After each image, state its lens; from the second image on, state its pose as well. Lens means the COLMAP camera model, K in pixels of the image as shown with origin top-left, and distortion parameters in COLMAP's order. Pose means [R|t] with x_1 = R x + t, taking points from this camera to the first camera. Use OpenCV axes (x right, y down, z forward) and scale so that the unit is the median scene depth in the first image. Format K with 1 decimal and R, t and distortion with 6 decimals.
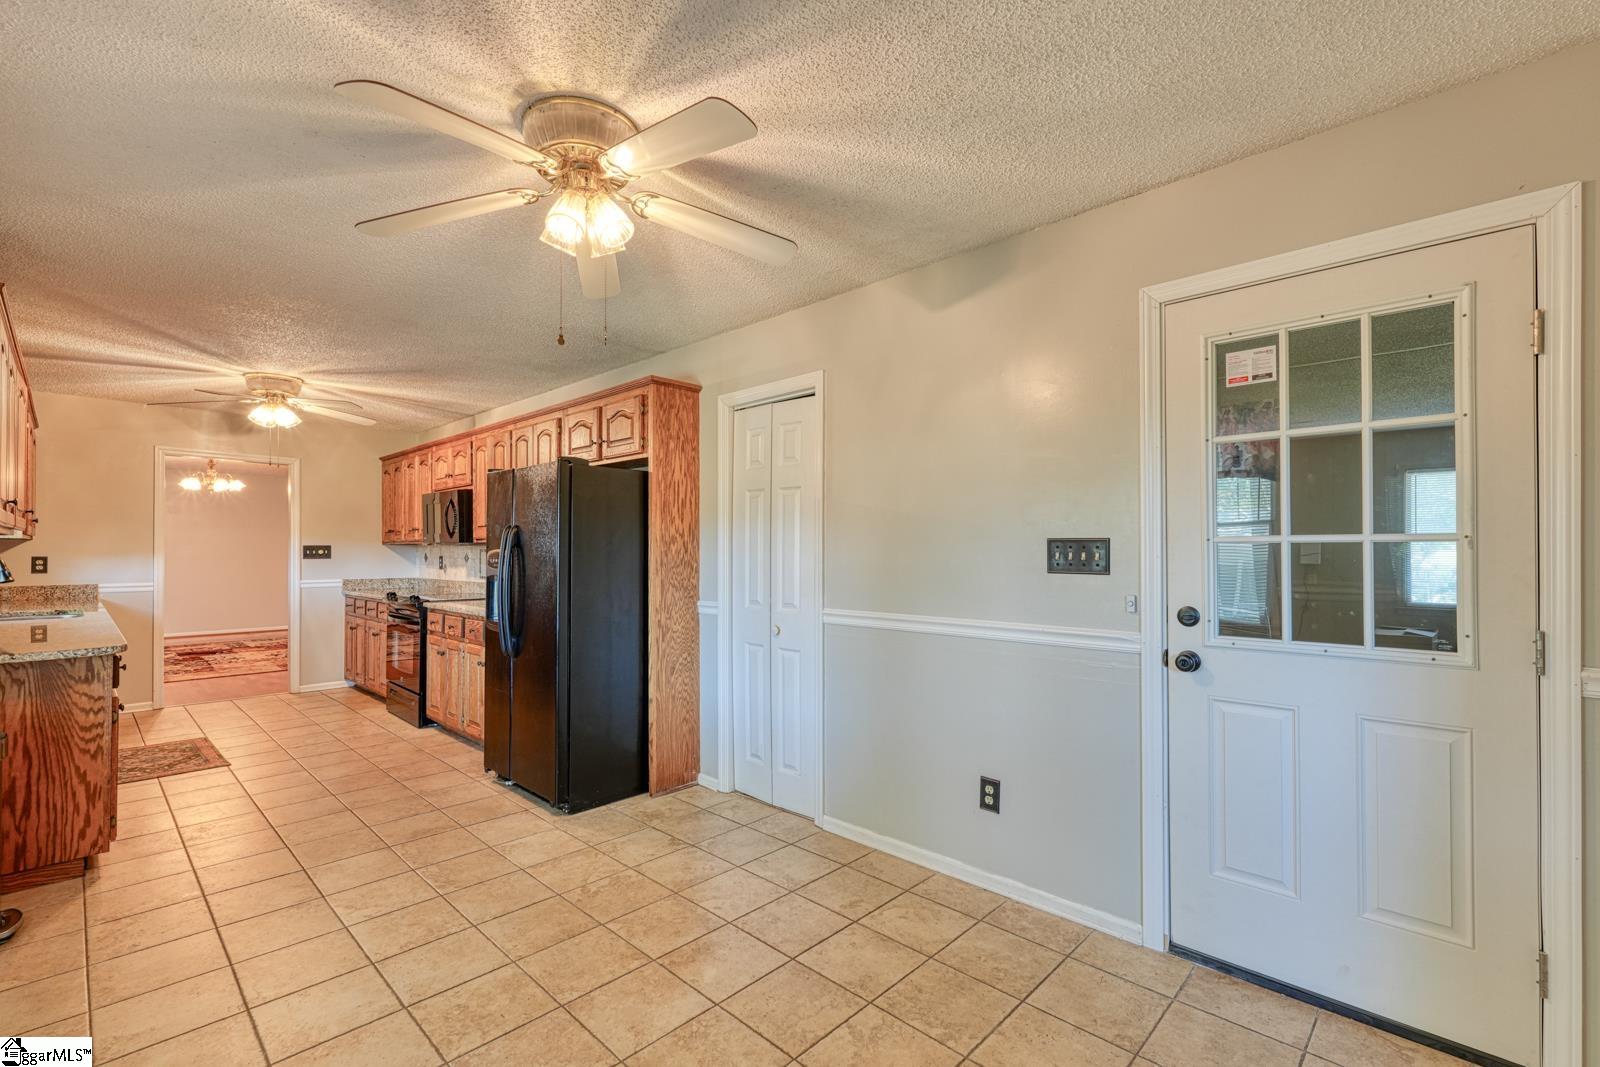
lens RADIAL K [[703.4, 0, 802.4], [0, 703.4, 546.3], [0, 0, 1]] dist [-0.001745, 0.000036]
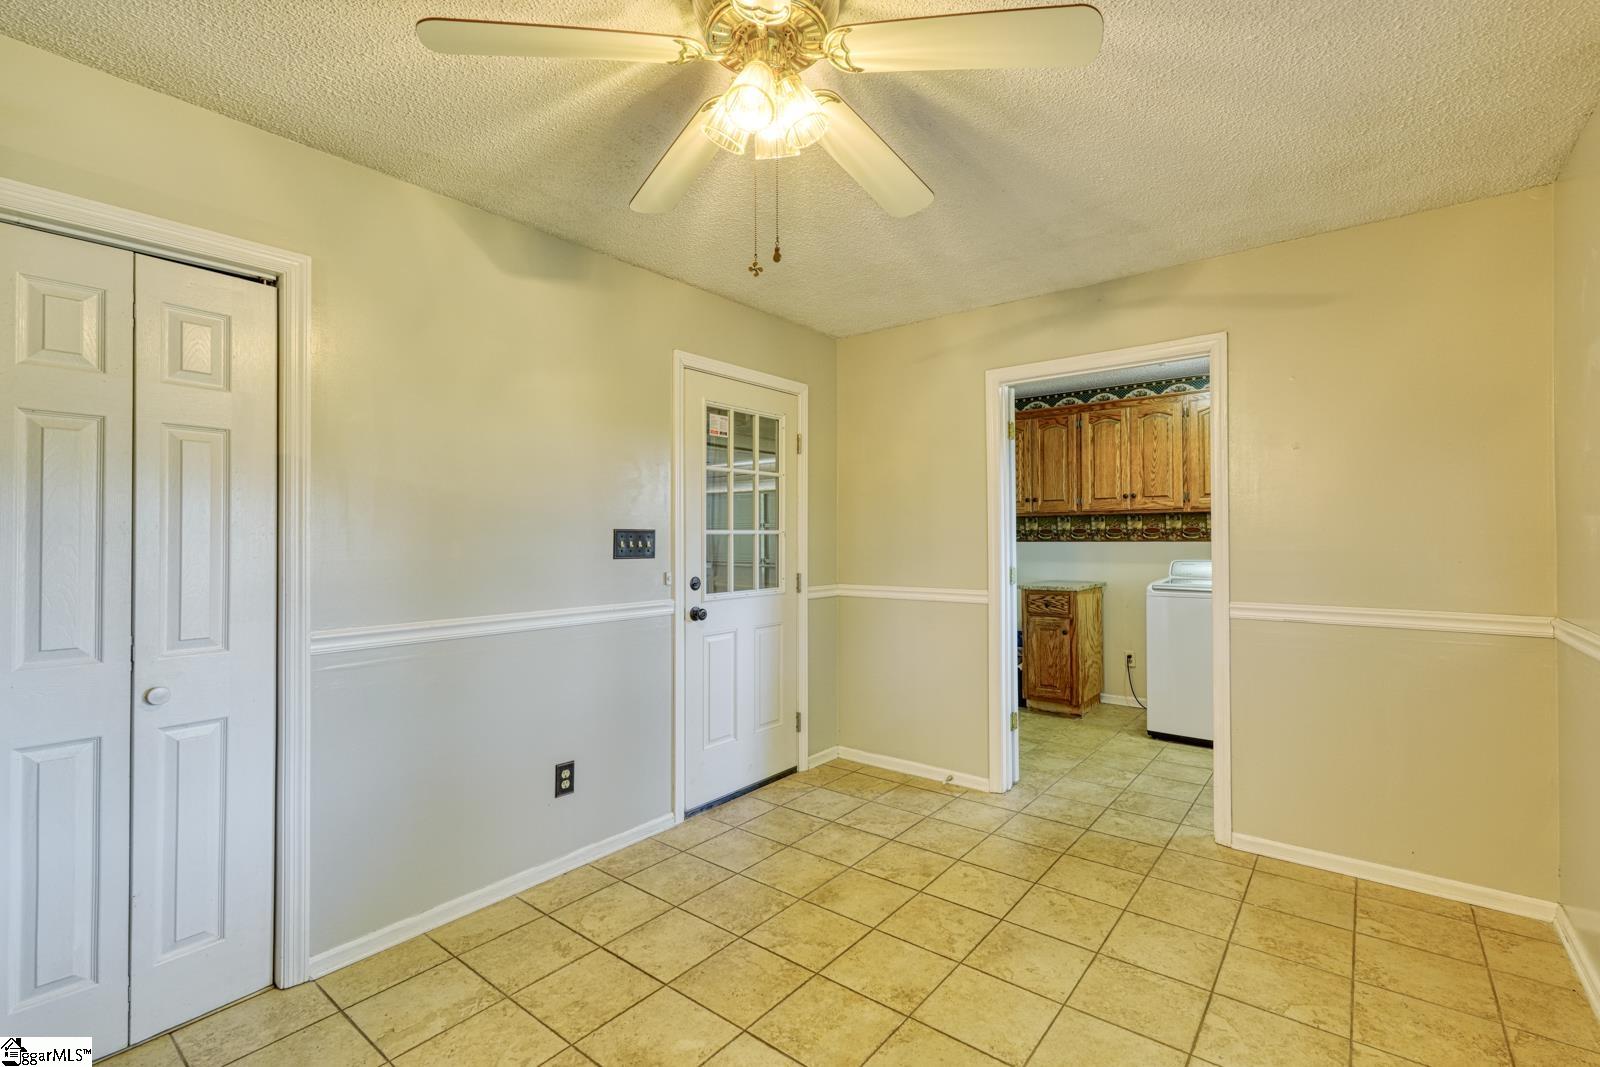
lens RADIAL K [[698.5, 0, 801.1], [0, 698.5, 536.3], [0, 0, 1]] dist [0.002423, 0.000431]
pose [[-0.084414, 0.003424, 0.996425, -0.816249], [-0.001437, 0.999993, -0.003558, 0.004324], [-0.996430, -0.001732, -0.084408, 0.784055]]
